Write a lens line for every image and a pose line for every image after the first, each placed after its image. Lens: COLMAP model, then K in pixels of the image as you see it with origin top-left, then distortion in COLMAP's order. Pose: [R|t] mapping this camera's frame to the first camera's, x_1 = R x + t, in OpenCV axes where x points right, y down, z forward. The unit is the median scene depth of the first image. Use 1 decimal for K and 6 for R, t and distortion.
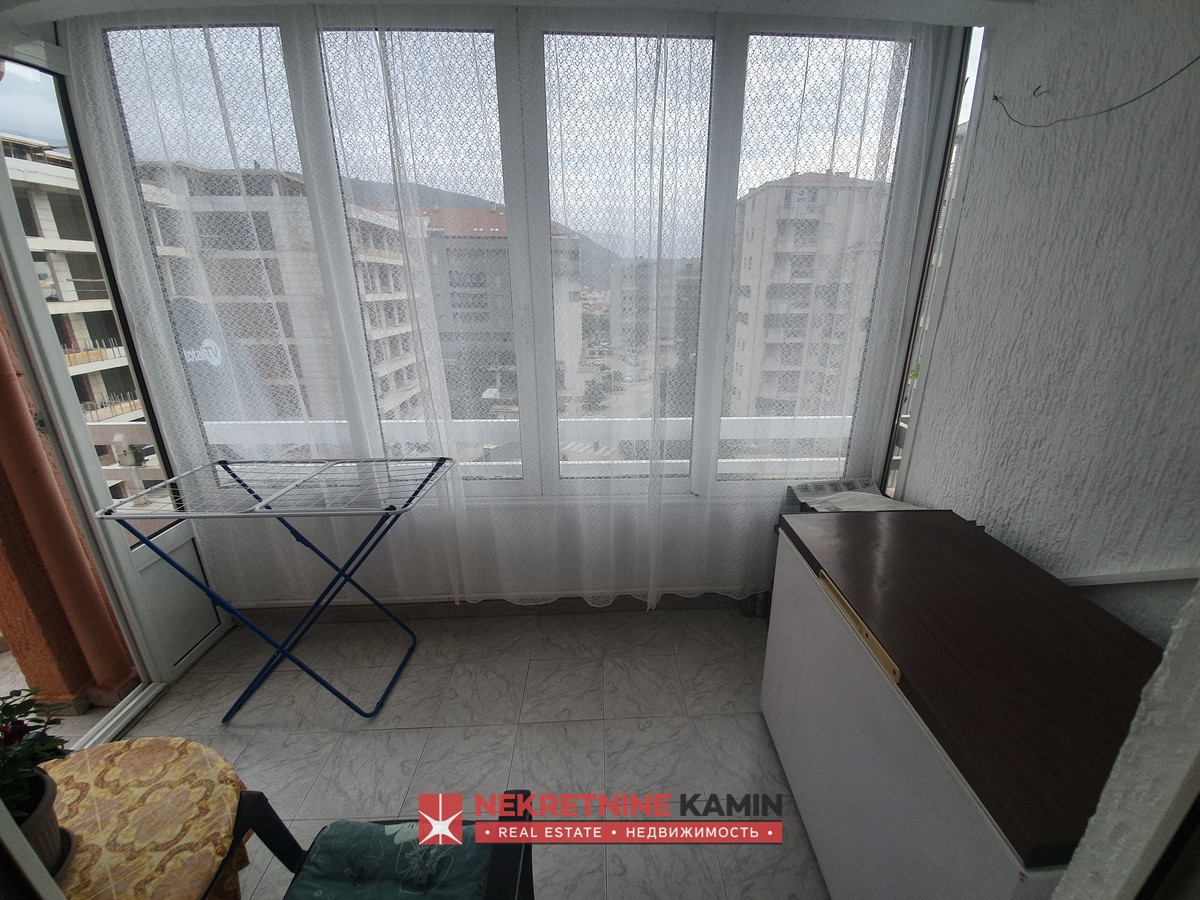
lens RADIAL K [[480.6, 0, 613.6], [0, 480.6, 453.1], [0, 0, 1]] dist [0.014920, -0.014773]
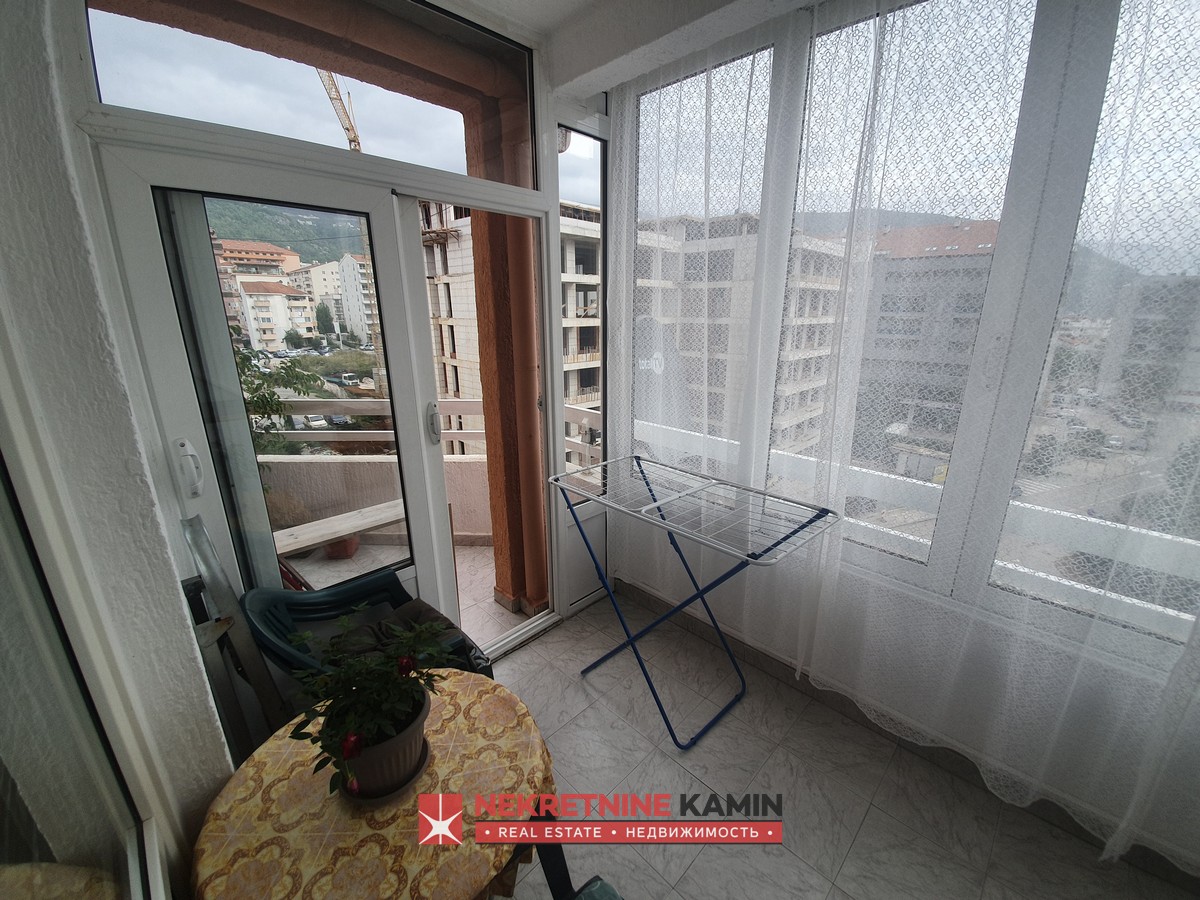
lens RADIAL K [[477.3, 0, 616.6], [0, 477.3, 448.9], [0, 0, 1]] dist [0.015826, -0.014559]
pose [[0.697577, 0.204866, -0.686598, -0.054379], [-0.241200, 0.969468, 0.044211, -0.040973], [0.674692, 0.134767, 0.725692, 0.122748]]
